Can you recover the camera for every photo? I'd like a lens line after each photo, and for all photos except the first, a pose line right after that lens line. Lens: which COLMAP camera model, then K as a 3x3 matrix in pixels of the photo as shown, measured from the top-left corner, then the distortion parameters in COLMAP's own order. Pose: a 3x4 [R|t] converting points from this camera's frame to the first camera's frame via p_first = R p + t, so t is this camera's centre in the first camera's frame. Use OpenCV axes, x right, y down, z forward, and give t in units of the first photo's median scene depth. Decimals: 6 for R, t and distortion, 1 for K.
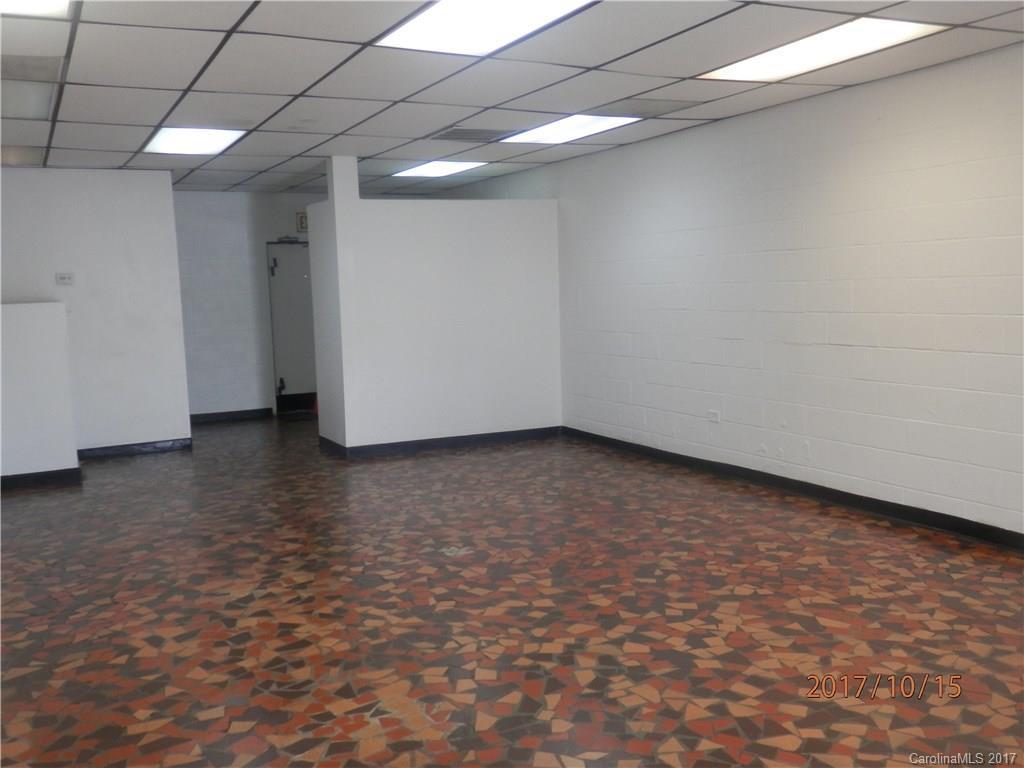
lens RADIAL K [[952.8, 0, 514.6], [0, 952.8, 384.9], [0, 0, 1]] dist [0.026633, 0.011723]
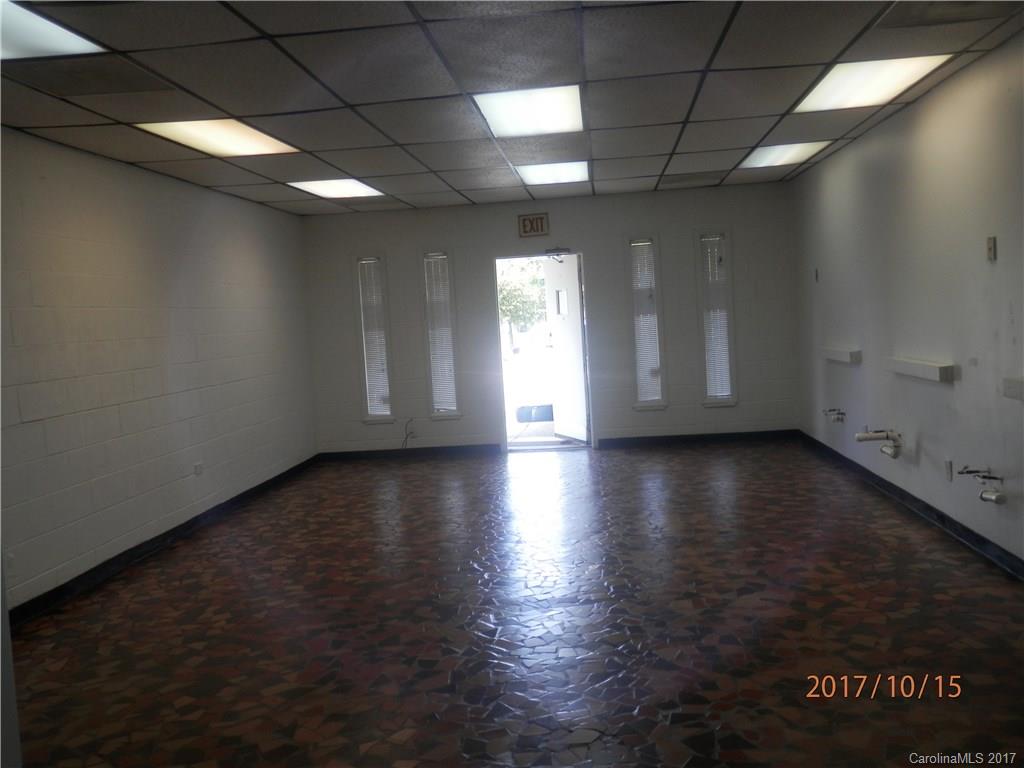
lens RADIAL K [[951.7, 0, 507.5], [0, 951.7, 381.4], [0, 0, 1]] dist [0.027677, -0.004111]
pose [[-0.836330, 0.045370, 0.546345, -0.611541], [0.145725, 0.979116, 0.141763, -0.172219], [-0.528504, 0.198177, -0.825476, 1.856245]]
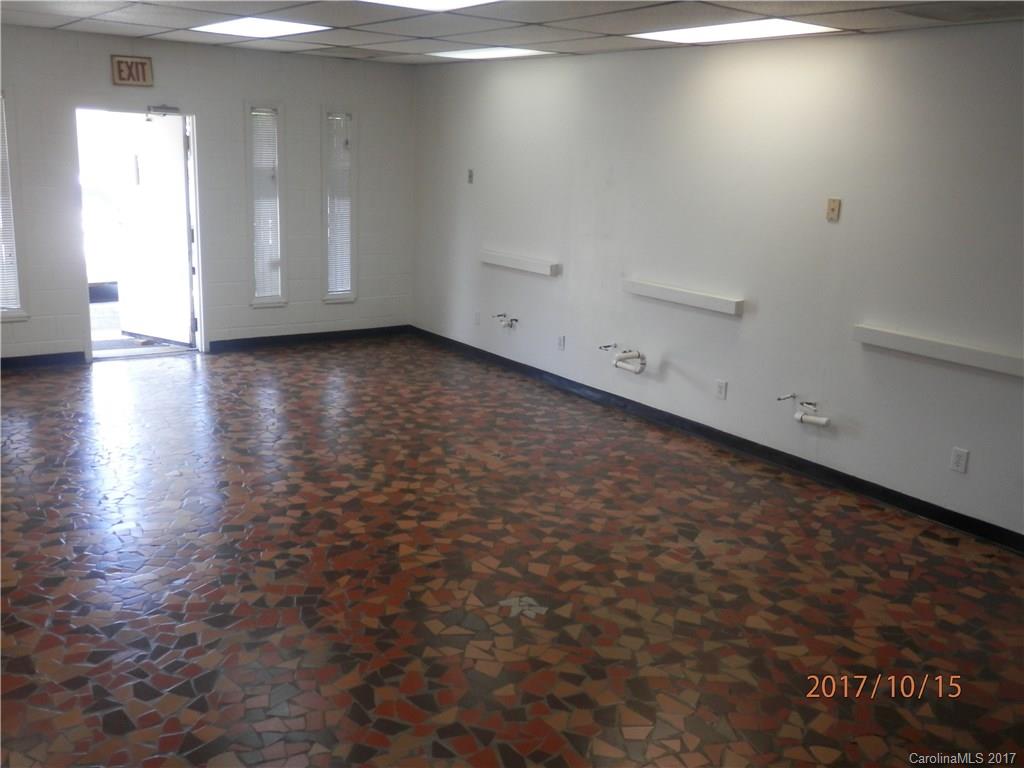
lens RADIAL K [[951.7, 0, 507.5], [0, 951.7, 381.4], [0, 0, 1]] dist [0.027677, -0.004111]
pose [[-0.990091, 0.026499, -0.137906, 0.057530], [-0.023240, 0.937574, 0.347007, -0.286562], [0.138493, 0.346774, -0.927668, 1.817361]]
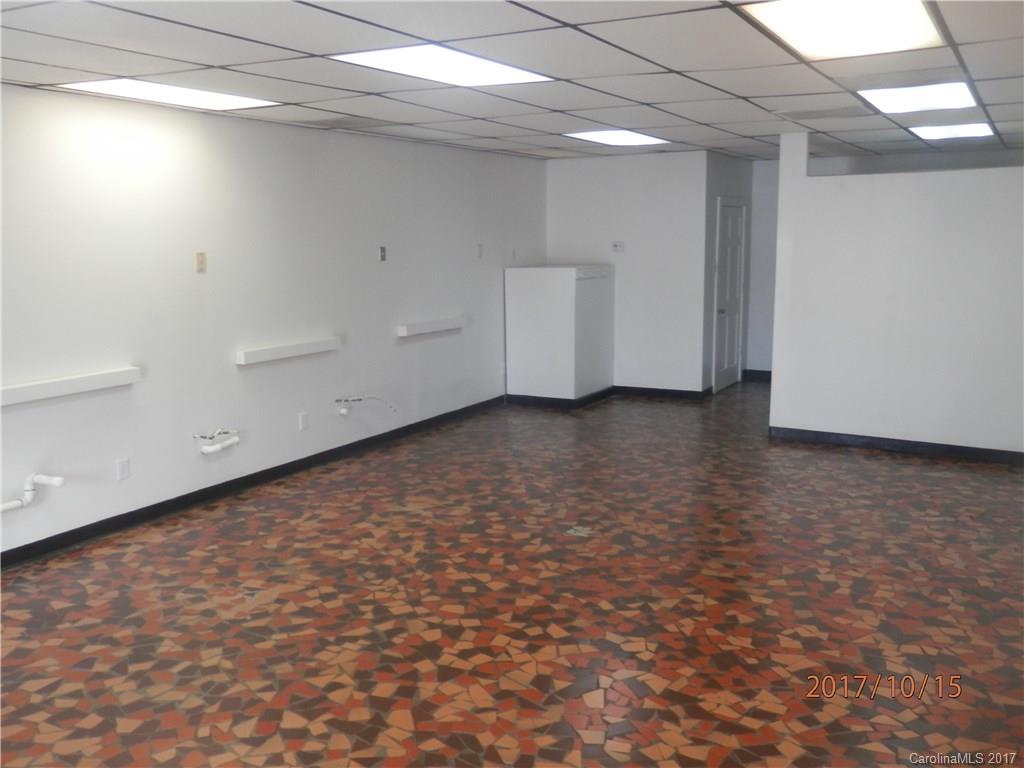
lens RADIAL K [[951.7, 0, 507.5], [0, 951.7, 381.4], [0, 0, 1]] dist [0.027677, -0.004111]
pose [[0.558981, 0.158280, -0.813933, 0.831453], [-0.101059, 0.987299, 0.122590, -0.132850], [0.822999, 0.013730, 0.567877, 0.342135]]
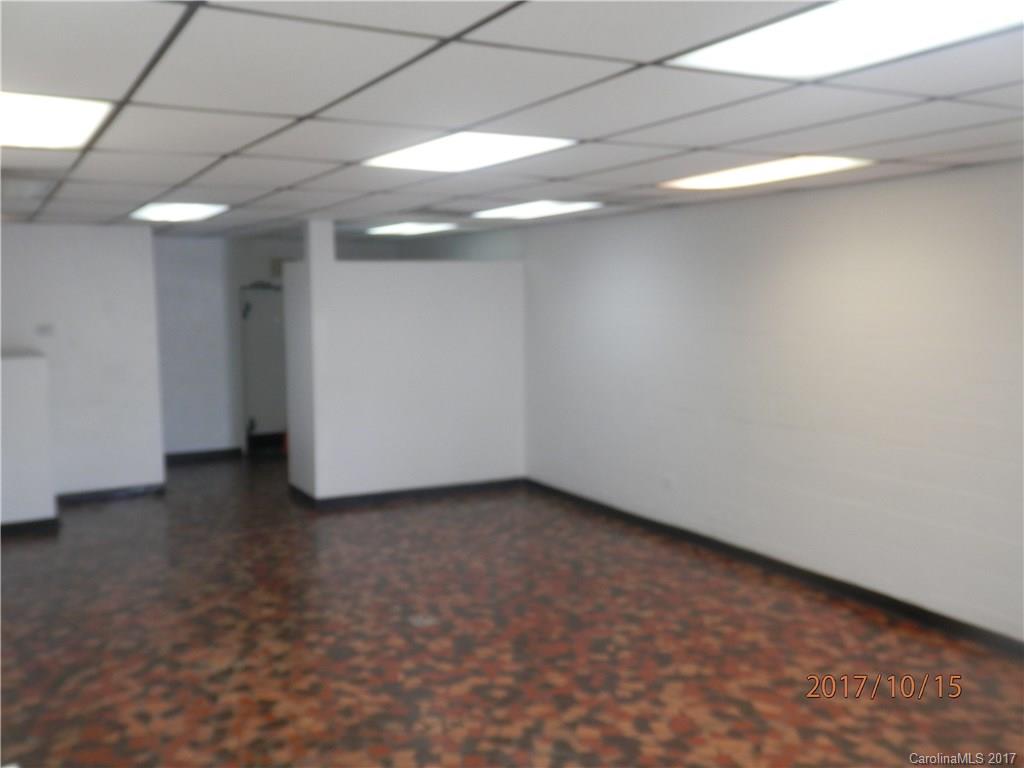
lens RADIAL K [[951.7, 0, 507.5], [0, 951.7, 381.4], [0, 0, 1]] dist [0.027677, -0.004111]
pose [[0.999266, 0.021080, 0.031996, -0.007472], [-0.020624, 0.999682, -0.014527, -0.087578], [-0.032292, 0.013856, 0.999382, -0.080168]]
